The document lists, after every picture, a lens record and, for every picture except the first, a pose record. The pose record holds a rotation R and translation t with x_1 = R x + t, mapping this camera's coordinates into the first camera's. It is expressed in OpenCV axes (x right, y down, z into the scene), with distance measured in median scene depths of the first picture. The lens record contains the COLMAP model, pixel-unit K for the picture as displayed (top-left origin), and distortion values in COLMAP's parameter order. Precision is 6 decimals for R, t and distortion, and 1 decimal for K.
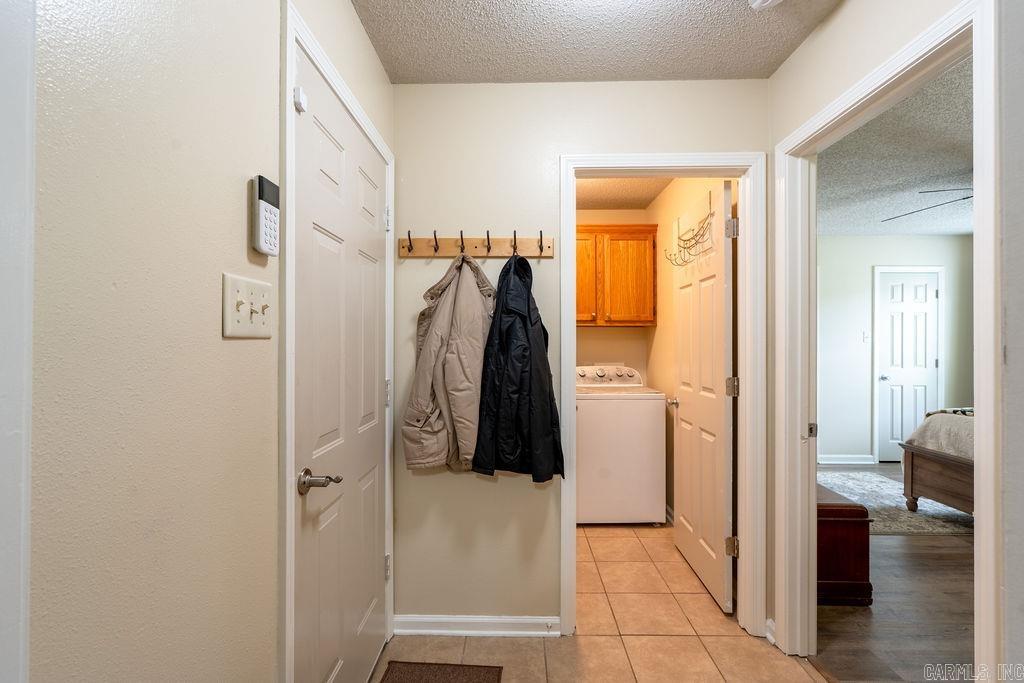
lens RADIAL K [[459.1, 0, 508.6], [0, 459.1, 342.0], [0, 0, 1]] dist [-0.010717, 0.002773]
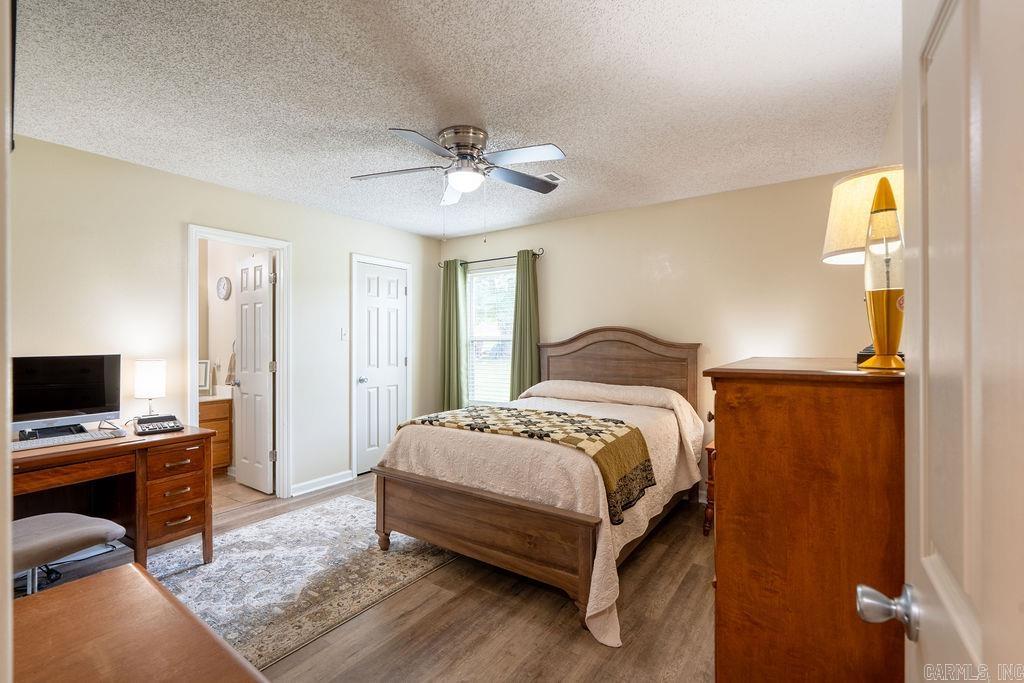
lens RADIAL K [[459.1, 0, 508.0], [0, 459.1, 339.9], [0, 0, 1]] dist [-0.010717, 0.002773]
pose [[0.561198, -0.001610, 0.827680, 0.341157], [0.002123, 0.999998, 0.000506, 0.000381], [-0.827679, 0.001474, 0.561201, 0.367239]]
